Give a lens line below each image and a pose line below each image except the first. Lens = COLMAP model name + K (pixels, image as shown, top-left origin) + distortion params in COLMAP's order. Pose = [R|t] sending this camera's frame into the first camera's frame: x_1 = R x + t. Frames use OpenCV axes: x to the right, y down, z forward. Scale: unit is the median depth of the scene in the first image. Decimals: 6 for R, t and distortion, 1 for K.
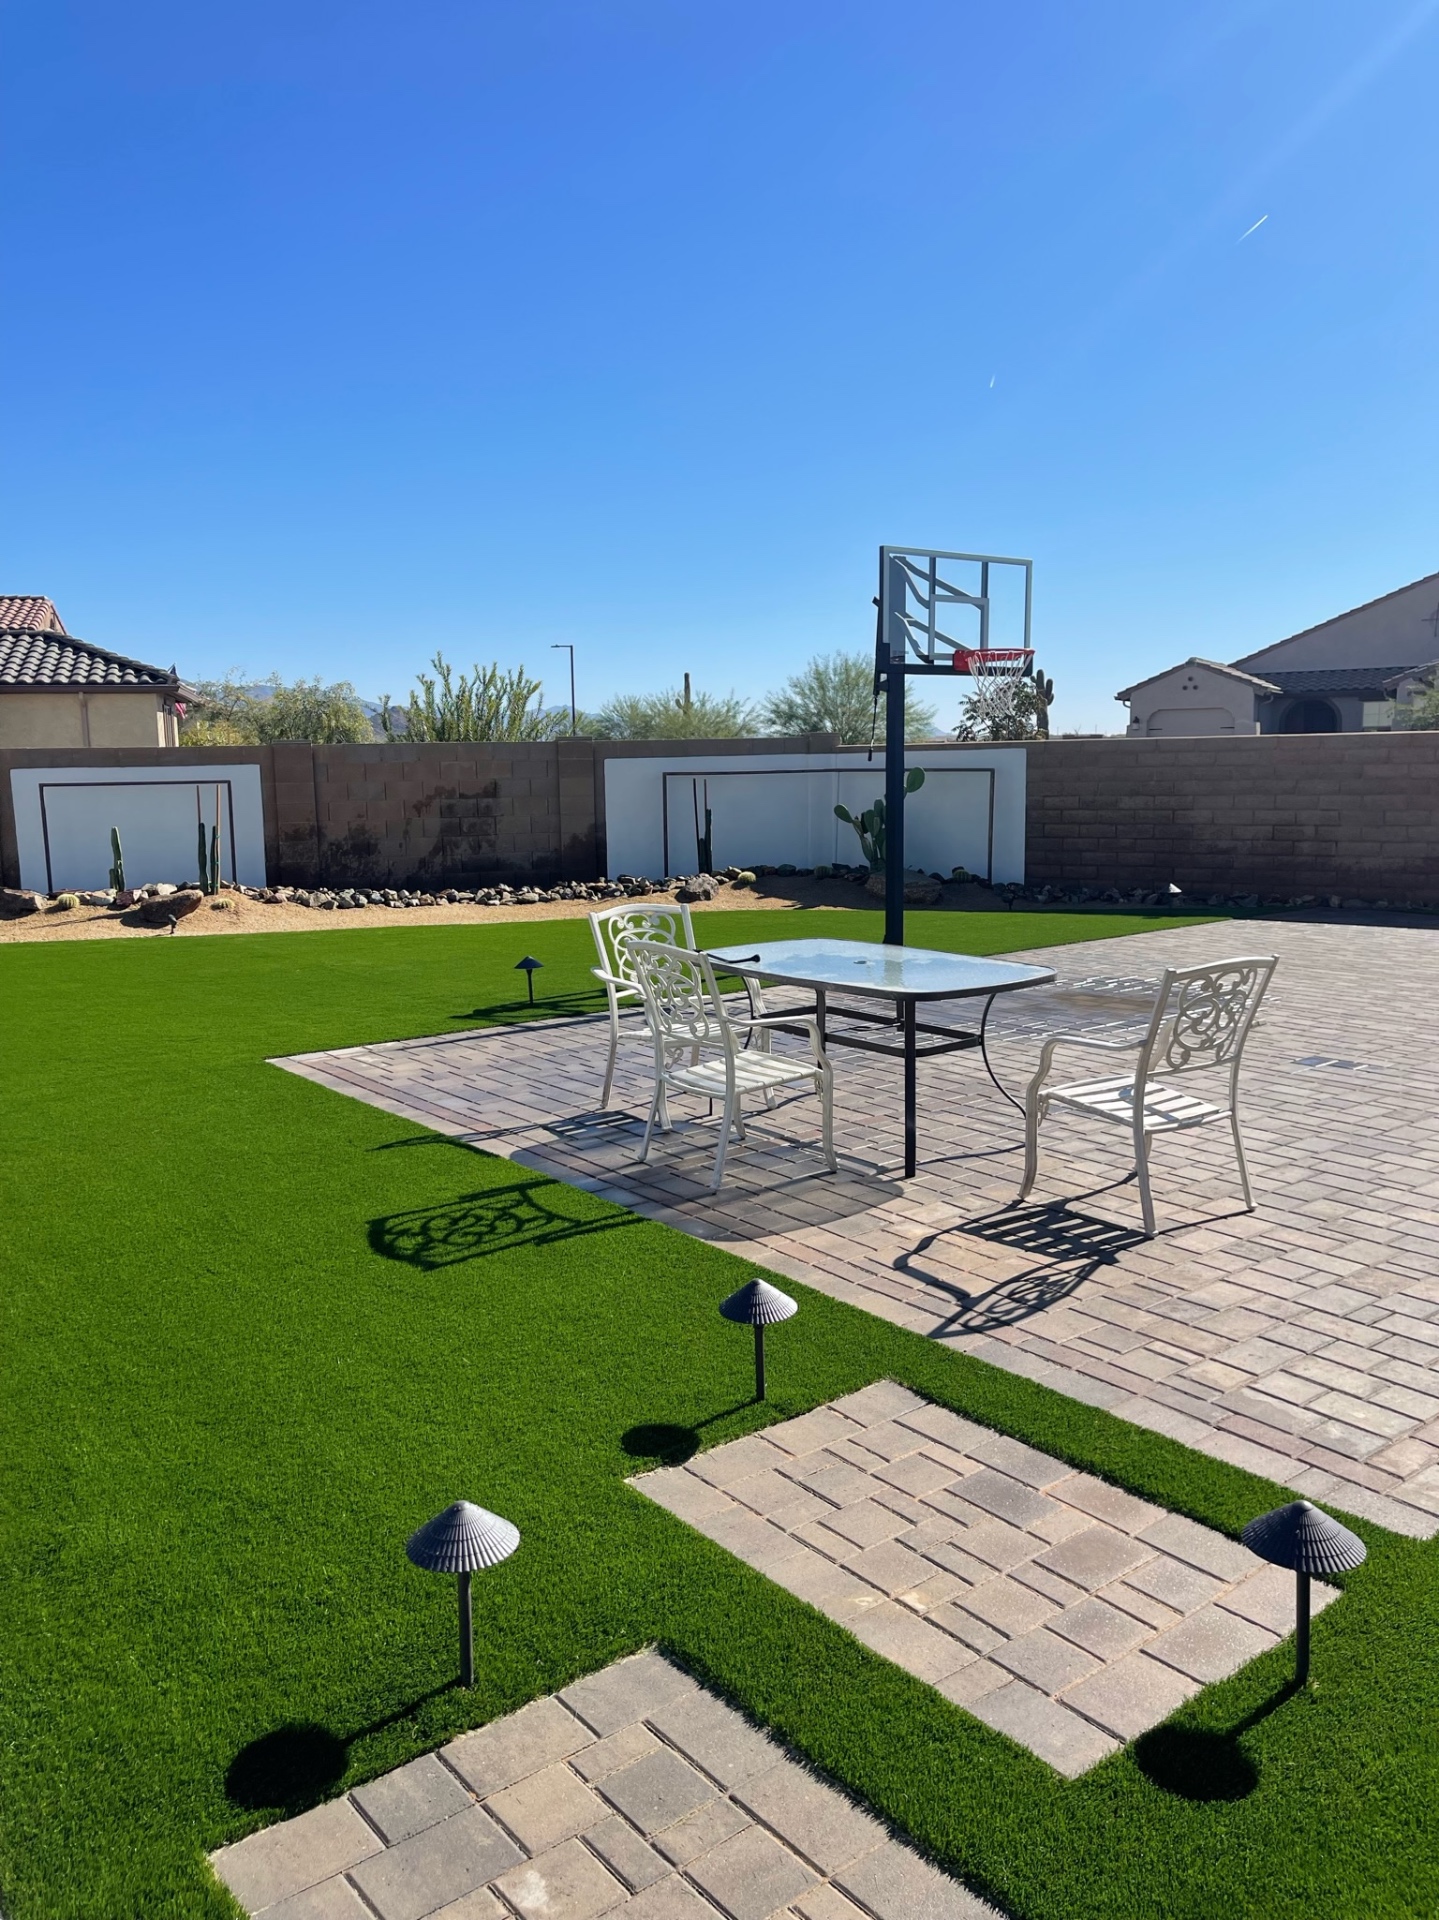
lens RADIAL K [[1441.1, 0, 706.9], [0, 1441.1, 940.5], [0, 0, 1]] dist [0.073607, -0.093122]
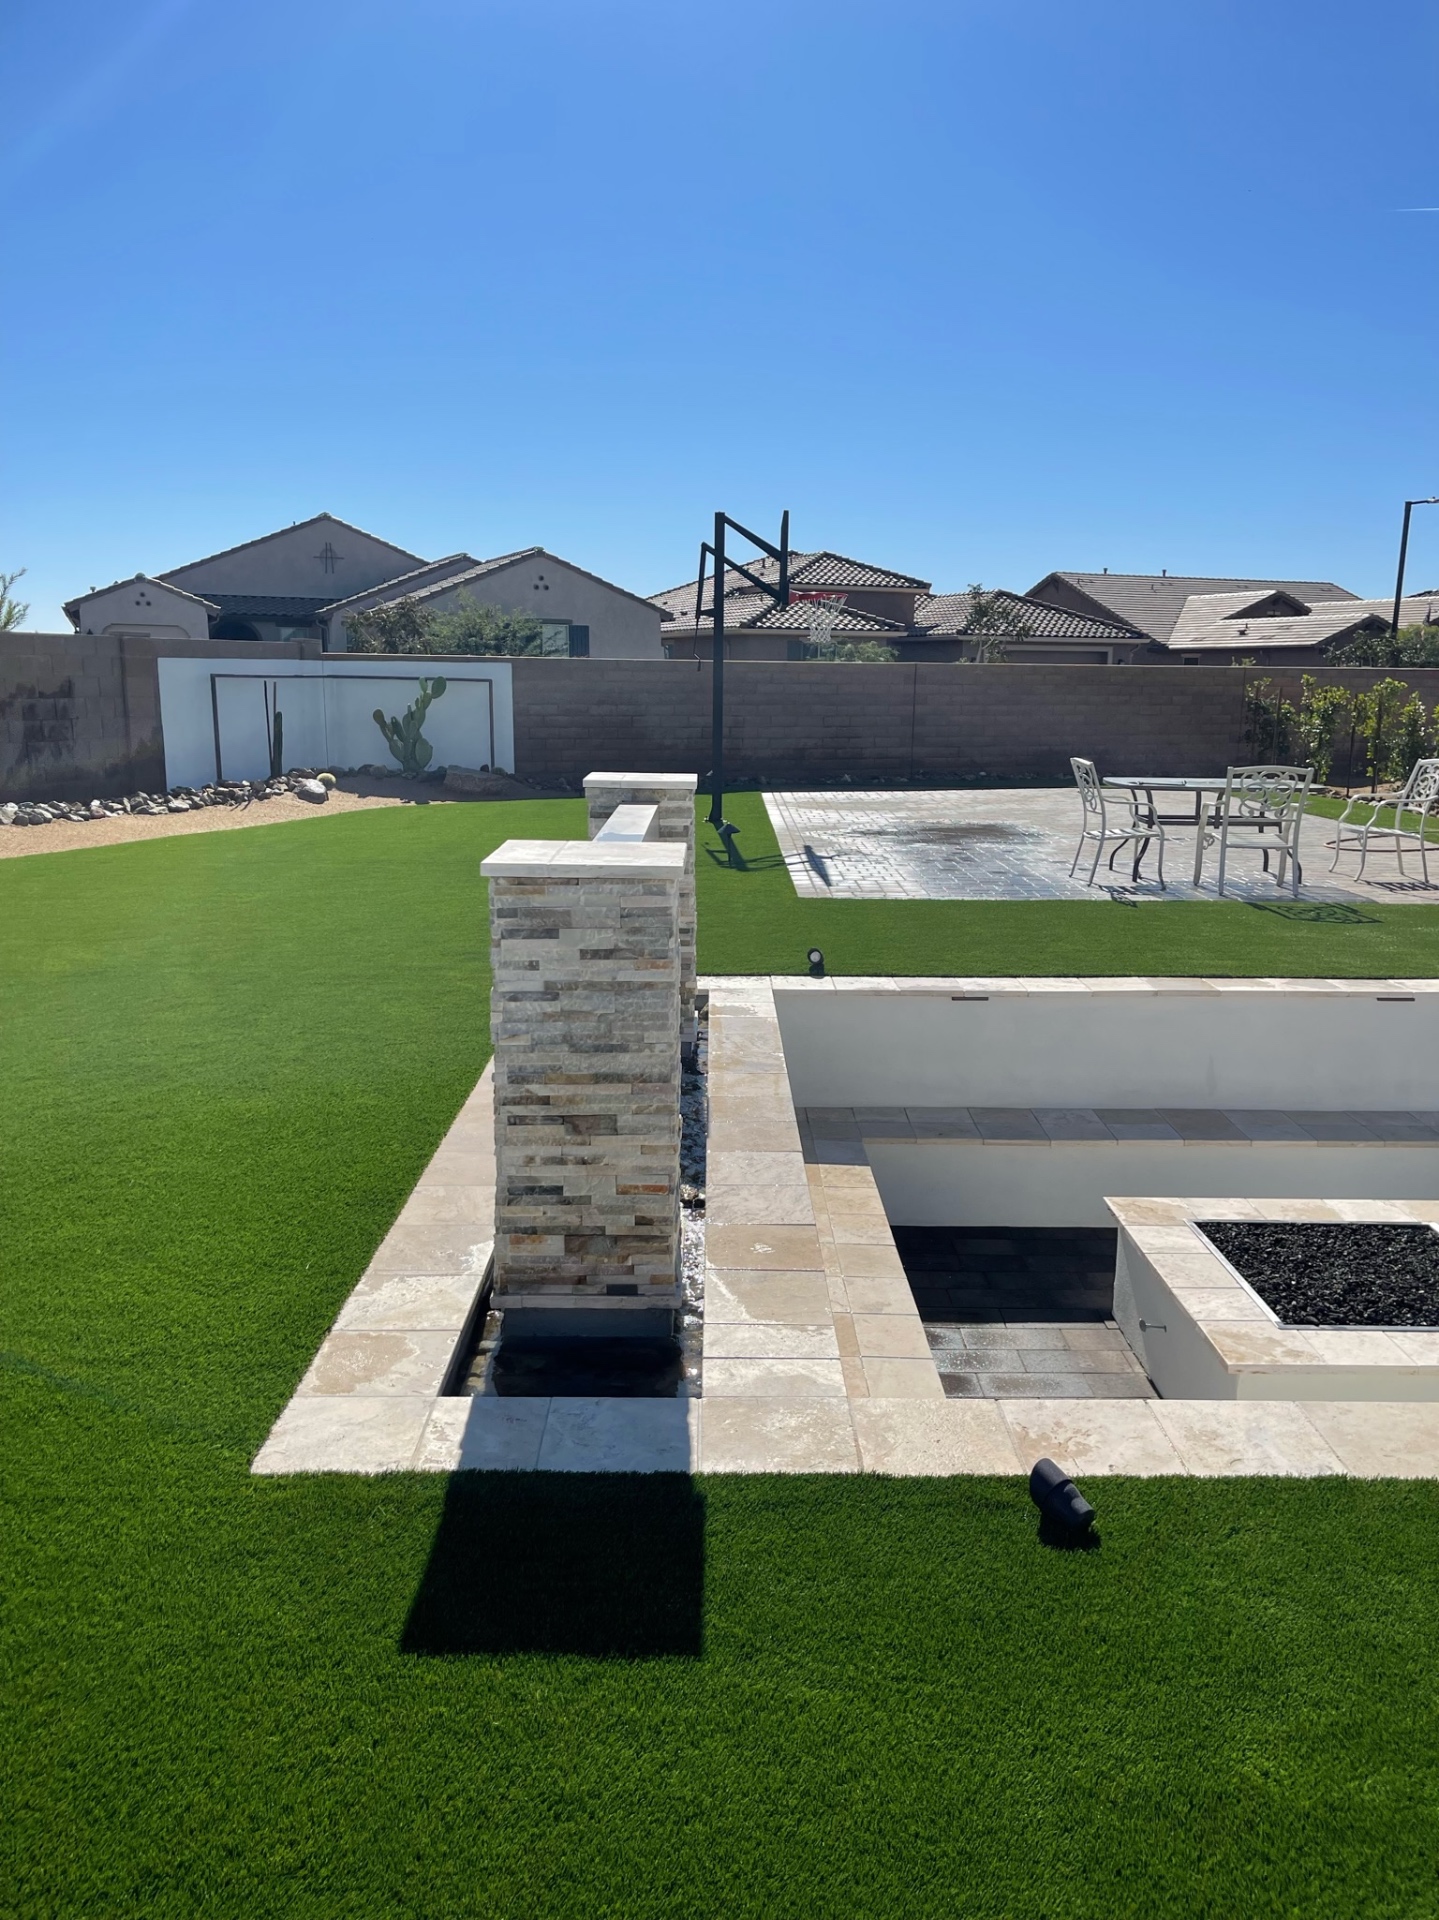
lens RADIAL K [[1441.1, 0, 736.7], [0, 1441.1, 947.9], [0, 0, 1]] dist [0.073607, -0.093122]
pose [[0.599826, -0.122815, 0.790649, -1.538262], [0.077216, 0.992423, 0.095577, 0.000563], [-0.796396, 0.003721, 0.604764, 0.320541]]
